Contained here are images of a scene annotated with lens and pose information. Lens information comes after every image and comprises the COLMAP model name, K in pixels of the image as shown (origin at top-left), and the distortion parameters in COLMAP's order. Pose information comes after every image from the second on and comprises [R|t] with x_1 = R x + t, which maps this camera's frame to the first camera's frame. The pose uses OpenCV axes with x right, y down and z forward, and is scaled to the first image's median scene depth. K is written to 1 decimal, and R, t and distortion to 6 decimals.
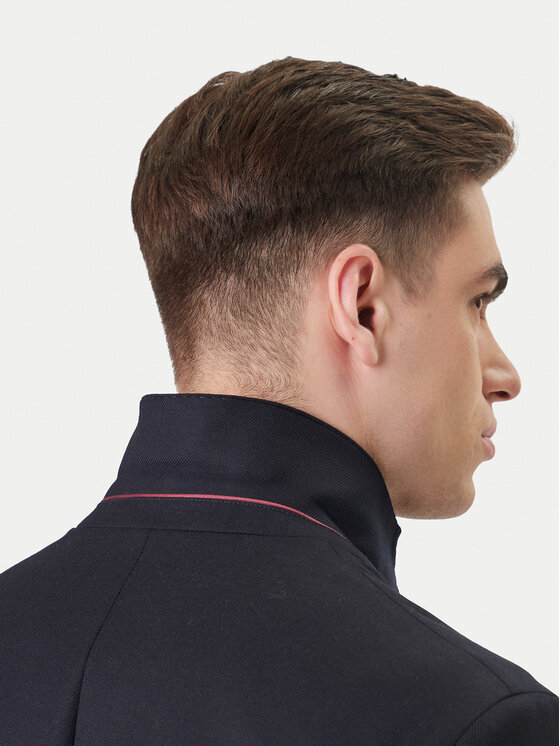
lens RADIAL K [[2193.9, 0, 278.6], [0, 2193.9, 374.0], [0, 0, 1]] dist [0.353695, 0.000000]
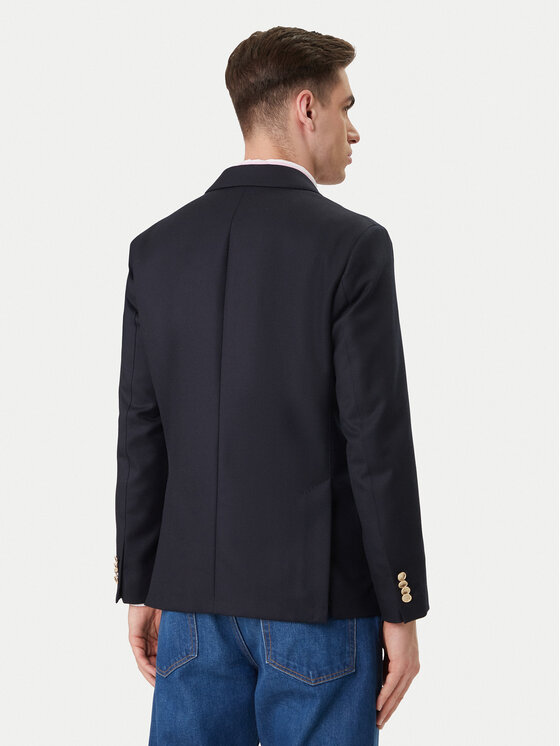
lens RADIAL K [[1483.8, 0, 283.6], [0, 1483.8, 372.8], [0, 0, 1]] dist [0.085181, 0.000000]
pose [[0.997832, -0.037663, 0.053963, -0.117876], [0.030622, 0.991579, 0.125831, 0.067293], [-0.058248, -0.123906, 0.990583, -1.063254]]
